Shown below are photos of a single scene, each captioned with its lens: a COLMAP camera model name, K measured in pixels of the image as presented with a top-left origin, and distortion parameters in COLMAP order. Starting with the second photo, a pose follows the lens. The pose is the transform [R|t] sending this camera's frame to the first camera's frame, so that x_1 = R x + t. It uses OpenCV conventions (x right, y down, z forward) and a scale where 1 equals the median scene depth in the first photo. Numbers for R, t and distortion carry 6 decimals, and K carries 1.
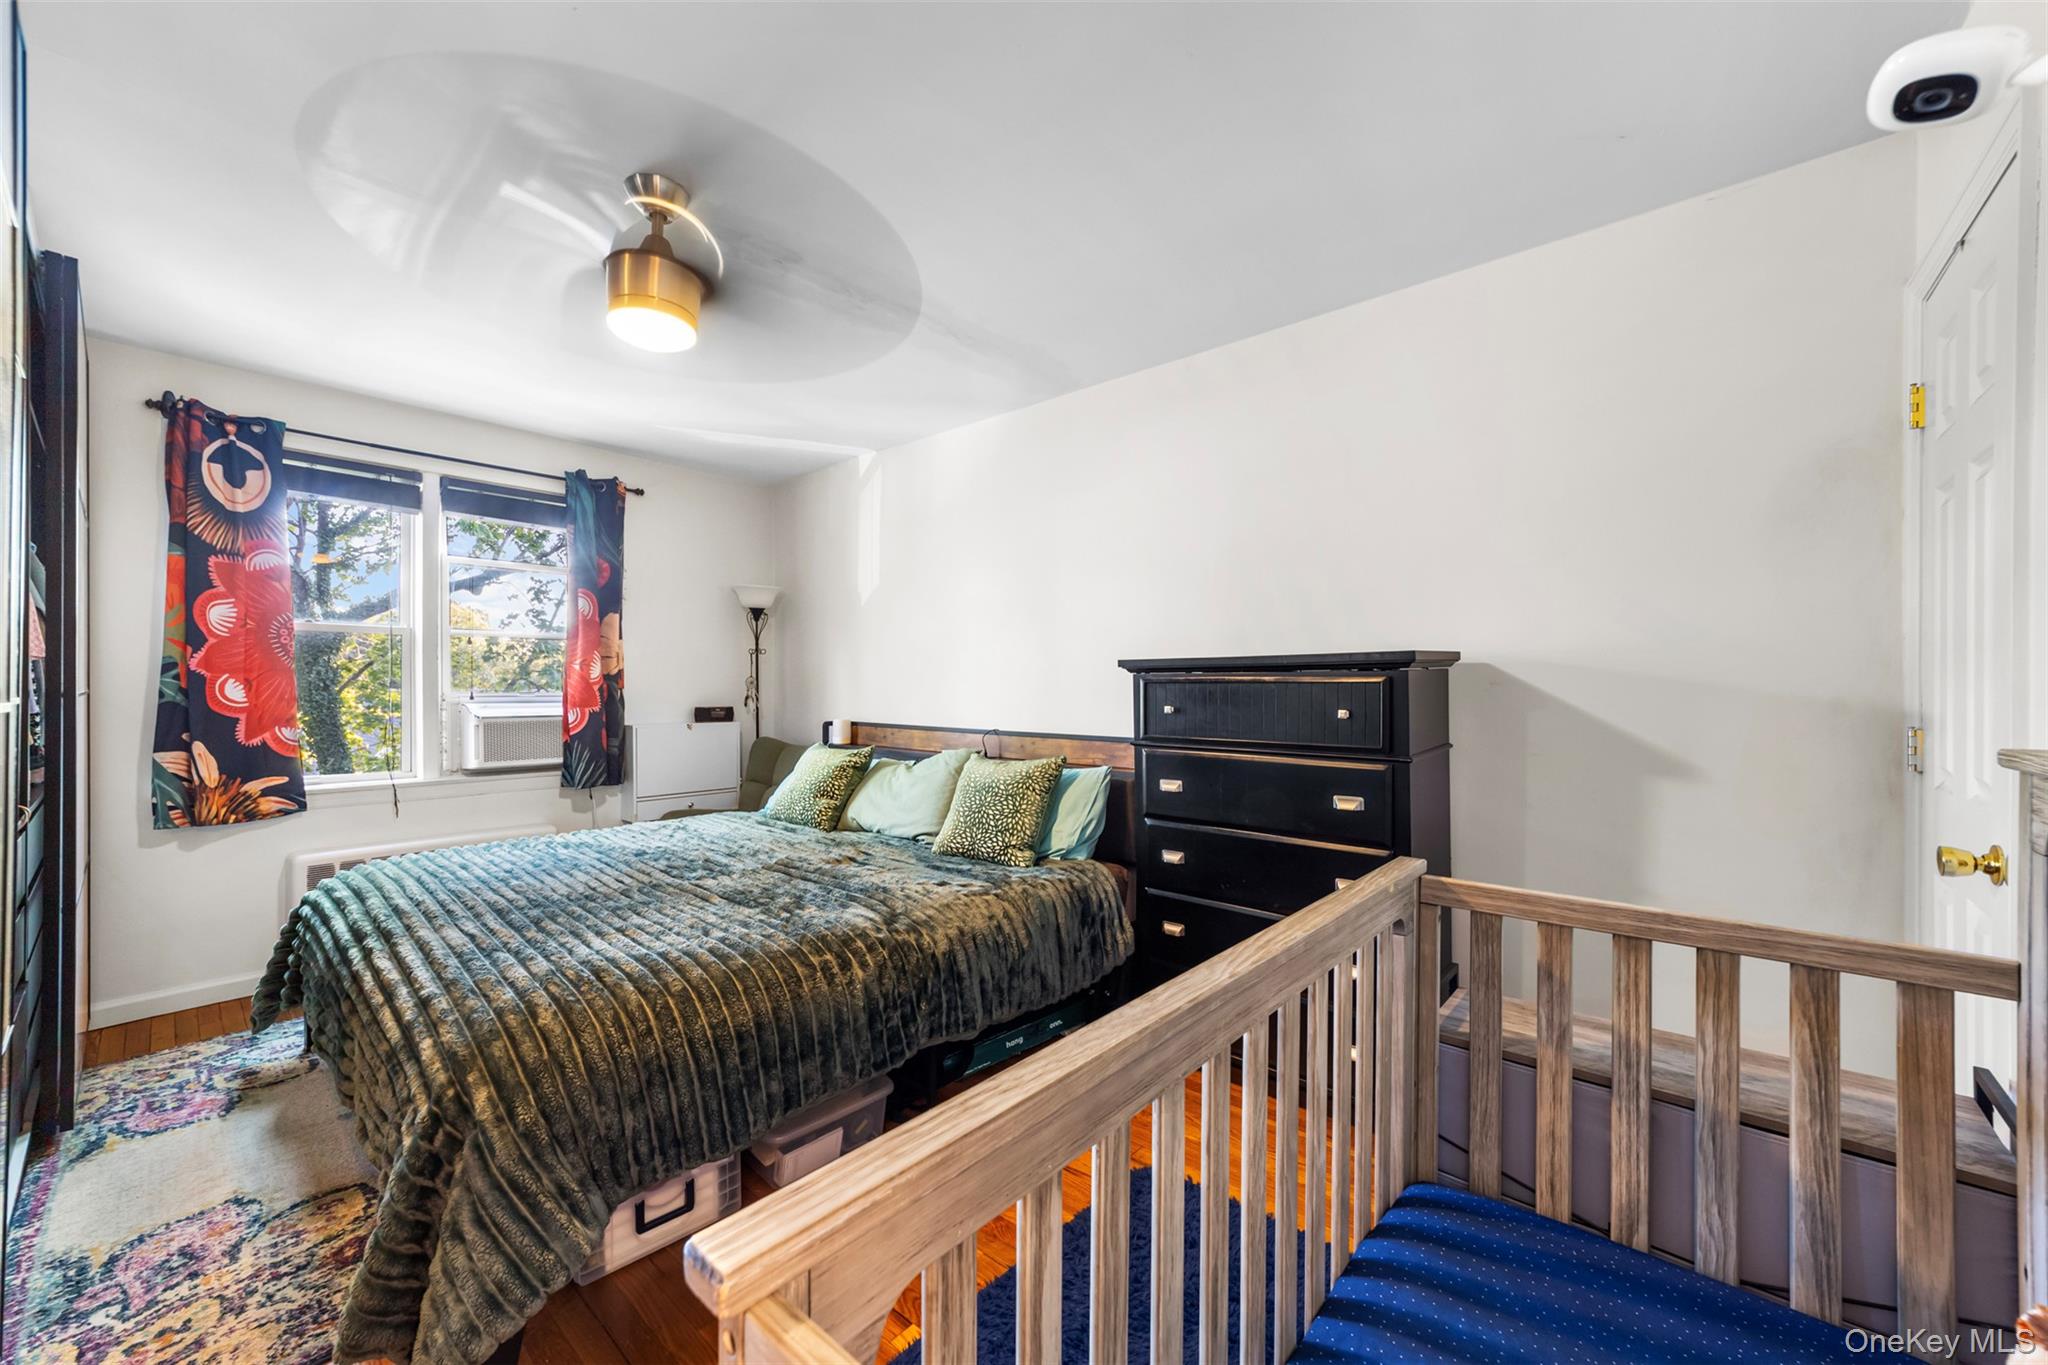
lens RADIAL K [[797.0, 0, 1024.0], [0, 797.0, 682.5], [0, 0, 1]] dist [0.000797, 0.000035]
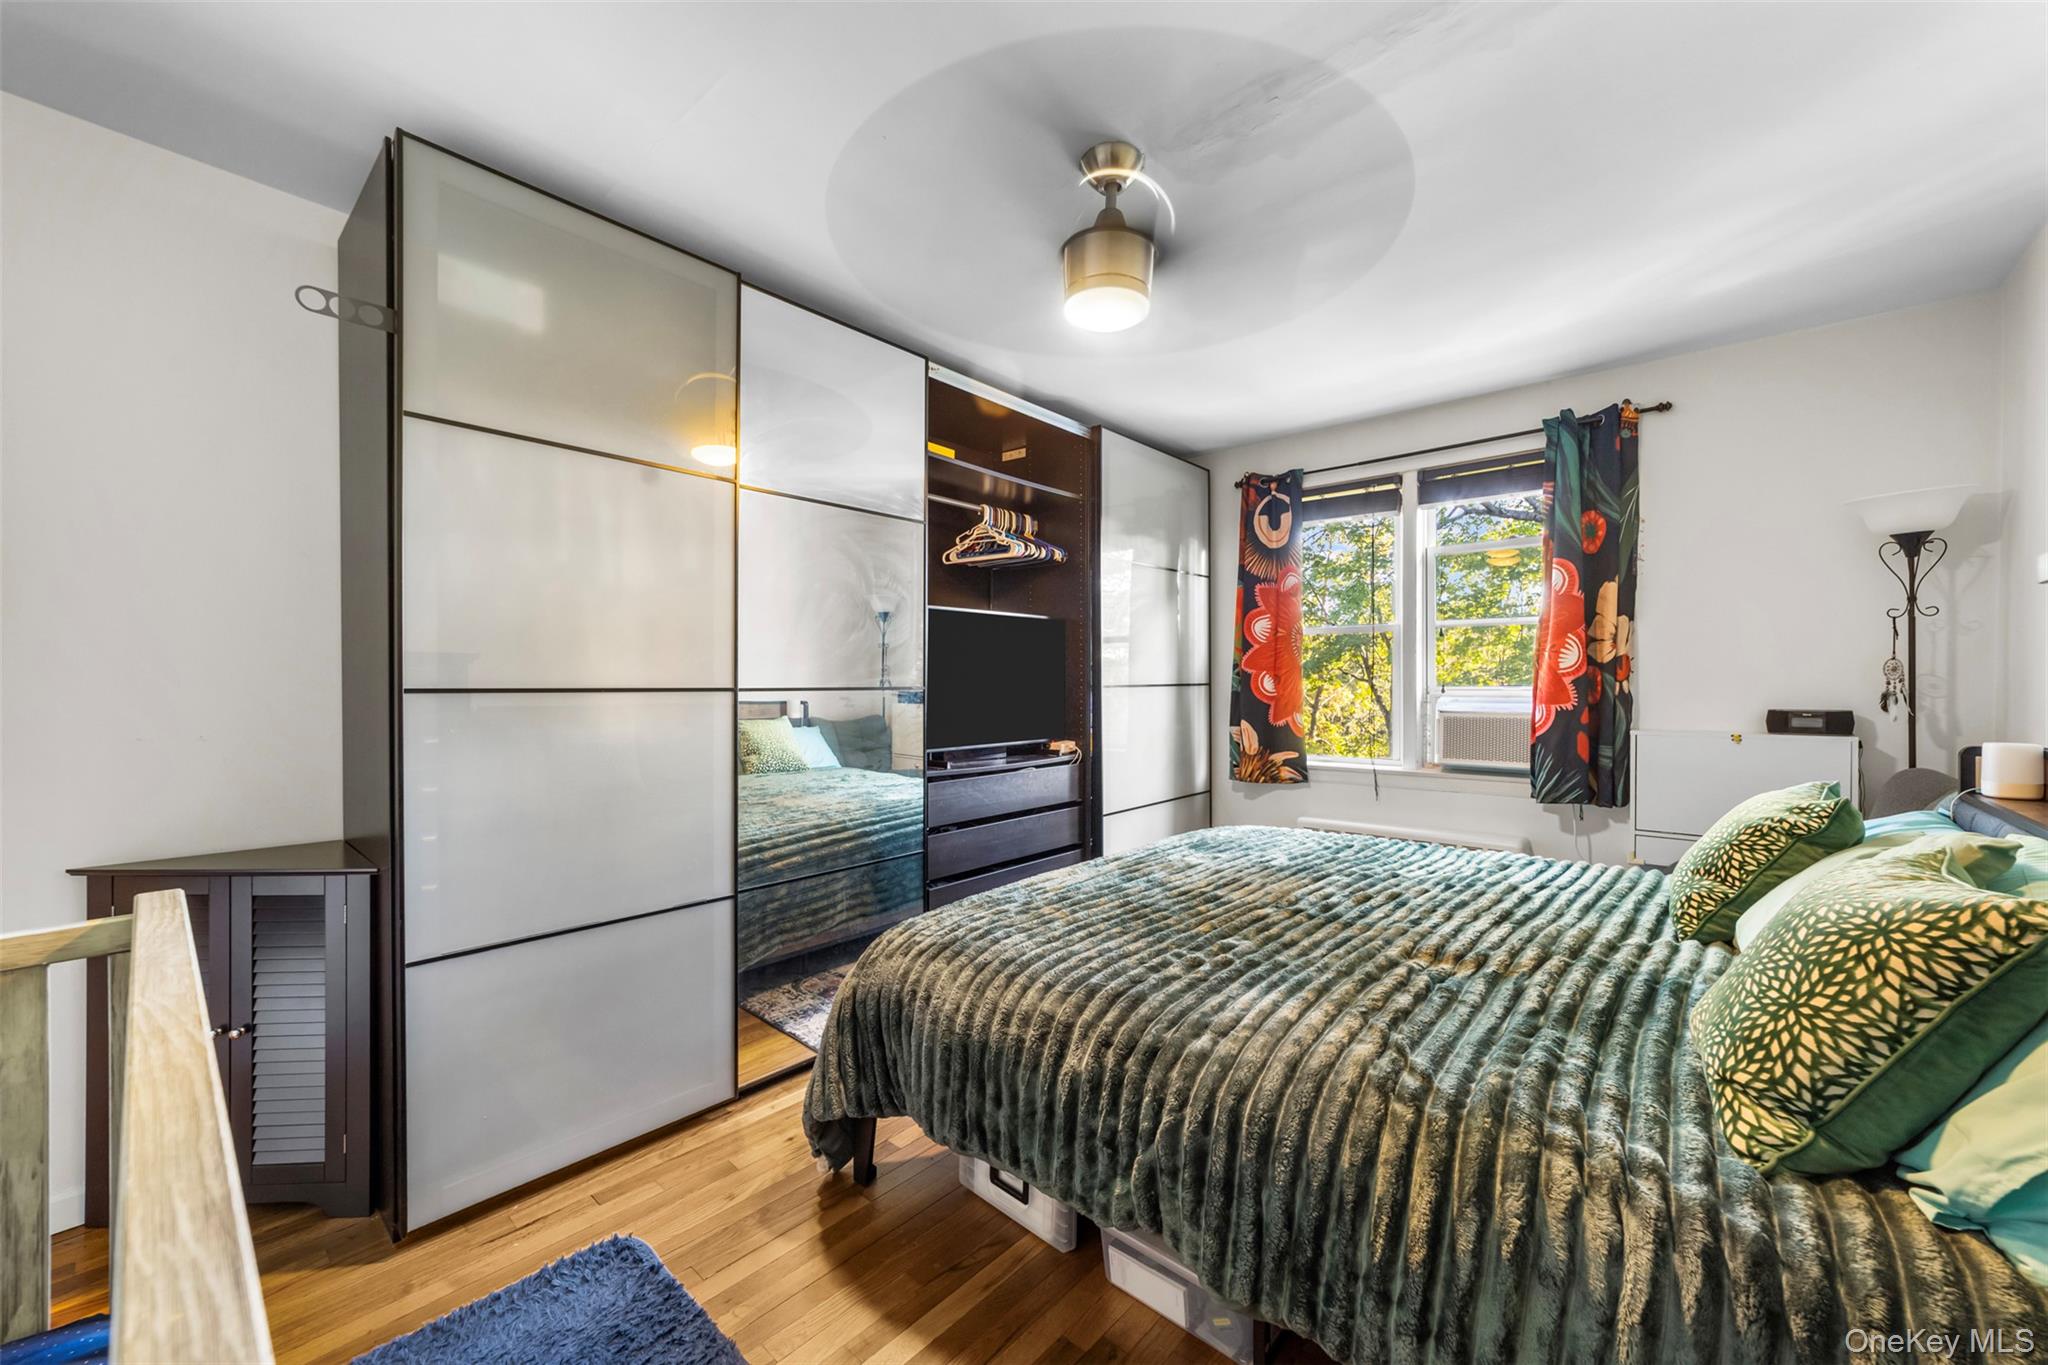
lens RADIAL K [[797.0, 0, 1024.0], [0, 797.0, 682.5], [0, 0, 1]] dist [0.000797, 0.000035]
pose [[-0.004379, -0.003621, -0.999984, 0.295157], [0.007324, 0.999967, -0.003653, 0.009225], [0.999964, -0.007340, -0.004353, 0.524865]]
